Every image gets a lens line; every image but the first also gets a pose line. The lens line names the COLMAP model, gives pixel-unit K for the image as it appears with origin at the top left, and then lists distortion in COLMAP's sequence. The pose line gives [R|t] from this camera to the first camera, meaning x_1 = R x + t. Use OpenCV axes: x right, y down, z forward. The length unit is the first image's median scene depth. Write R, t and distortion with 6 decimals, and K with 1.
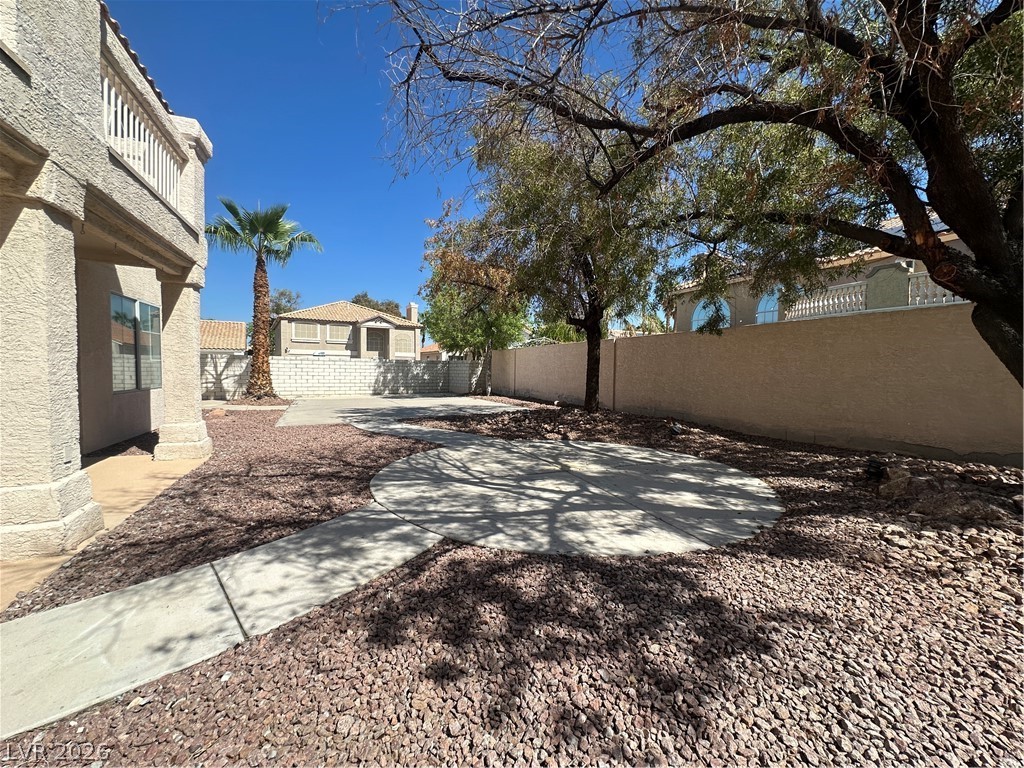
lens RADIAL K [[408.3, 0, 510.6], [0, 408.3, 375.4], [0, 0, 1]] dist [-0.007351, 0.001161]
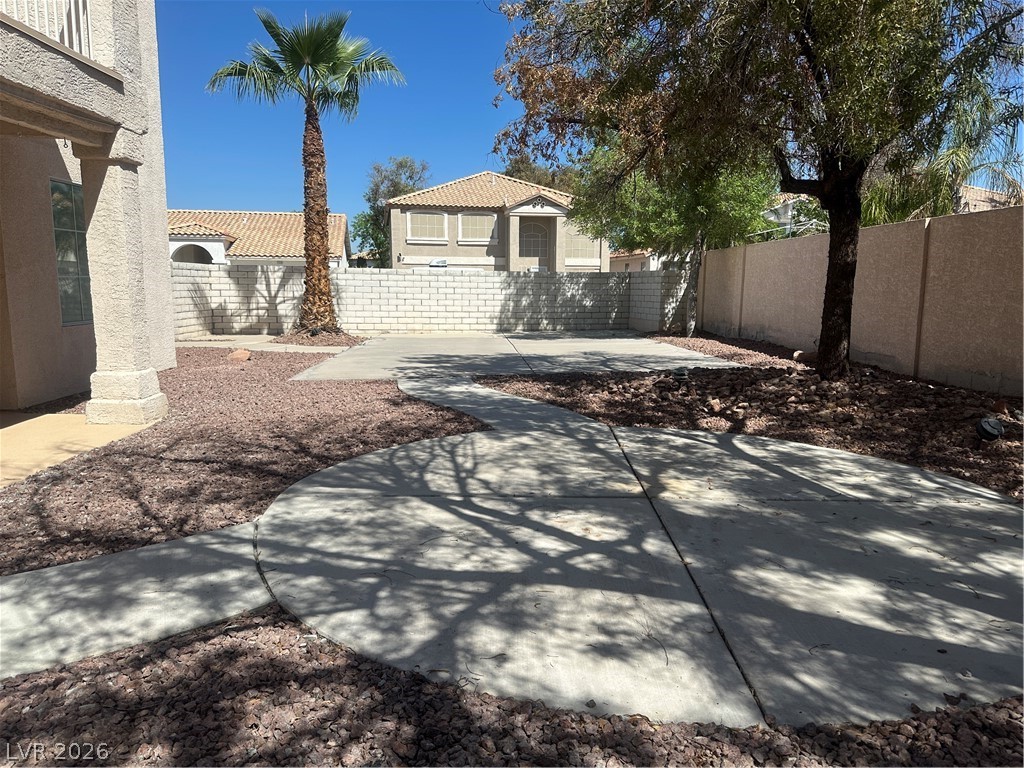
lens RADIAL K [[713.8, 0, 518.3], [0, 713.8, 383.2], [0, 0, 1]] dist [0.052160, -0.061309]
pose [[0.931459, 0.043795, -0.361201, 0.324862], [-0.000373, 0.992844, 0.119417, -0.008875], [0.363846, -0.111097, 0.924810, 0.166324]]
